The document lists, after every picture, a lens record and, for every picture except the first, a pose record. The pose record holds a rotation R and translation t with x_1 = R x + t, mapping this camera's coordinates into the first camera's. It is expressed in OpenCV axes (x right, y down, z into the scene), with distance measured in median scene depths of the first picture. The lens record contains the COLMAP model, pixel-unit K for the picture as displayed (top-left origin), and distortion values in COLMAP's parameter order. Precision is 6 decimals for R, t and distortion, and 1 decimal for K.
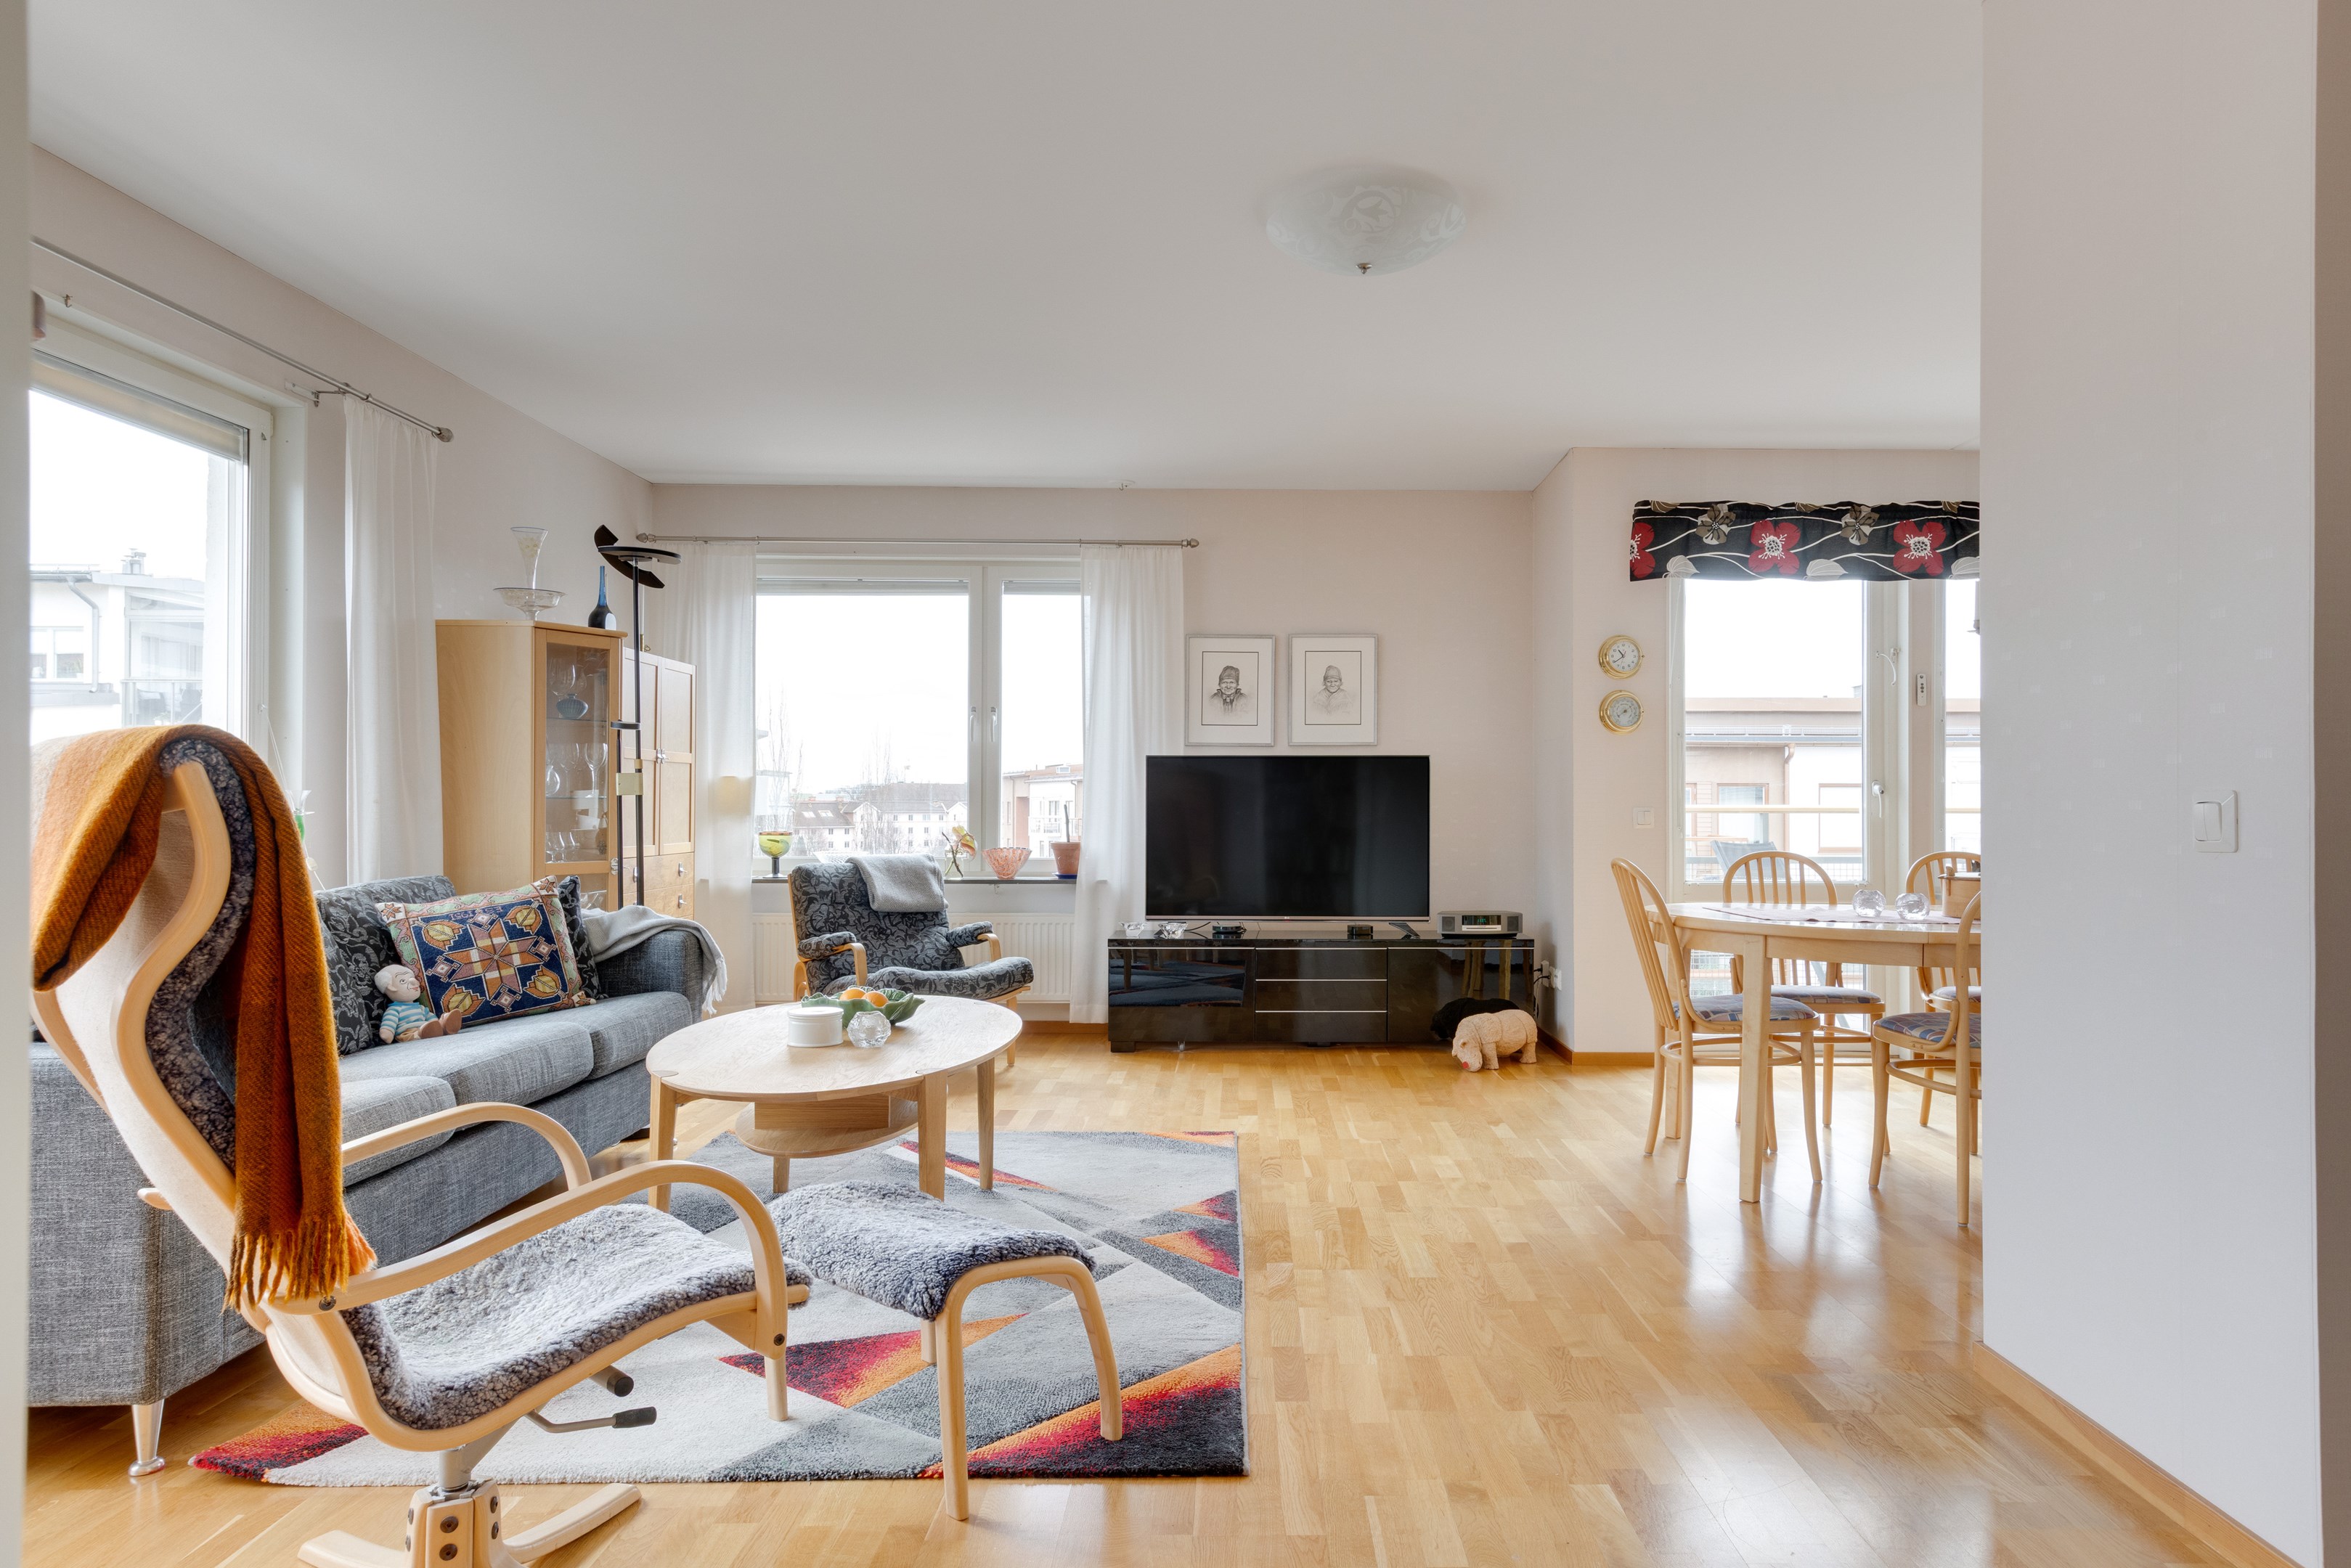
lens RADIAL K [[1448.9, 0, 1259.6], [0, 1448.9, 780.8], [0, 0, 1]] dist [0.021259, 0.008513]
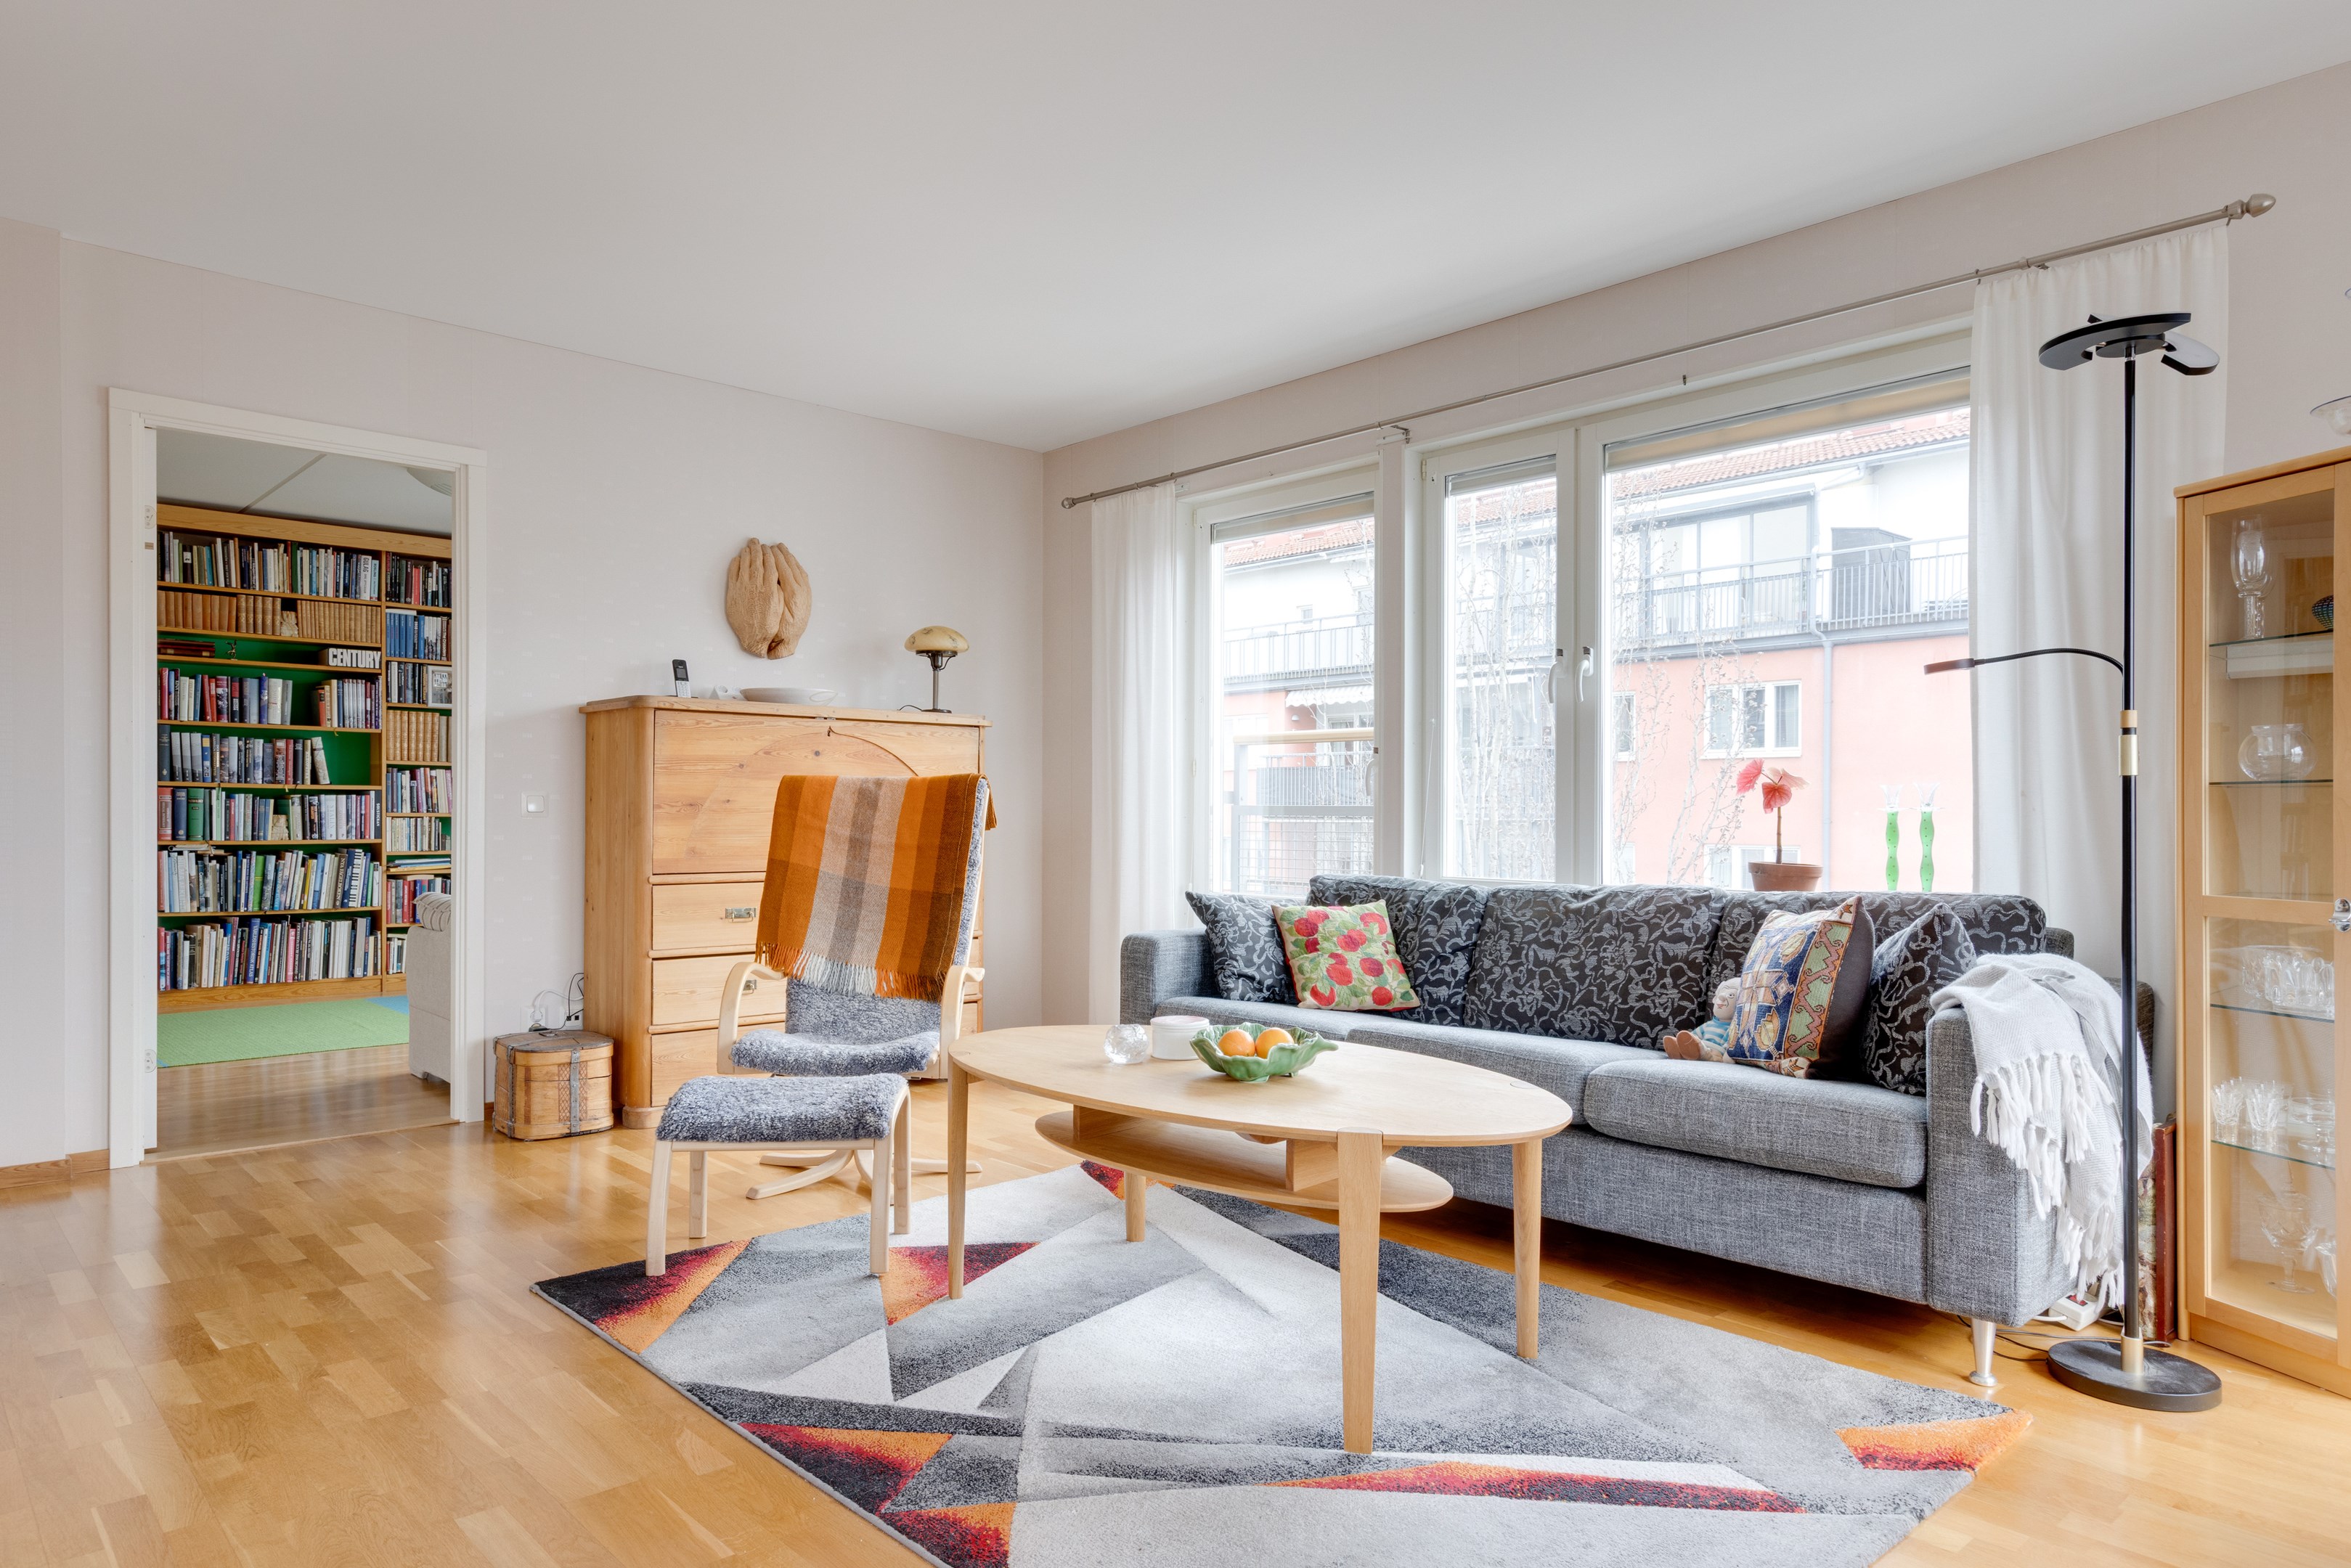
lens RADIAL K [[1448.9, 0, 1144.6], [0, 1448.9, 818.1], [0, 0, 1]] dist [0.021259, 0.008513]
pose [[-0.758560, 0.002732, -0.651598, 0.174516], [0.011107, 0.999900, -0.008738, 0.020671], [0.651509, -0.013866, -0.758514, 0.946928]]
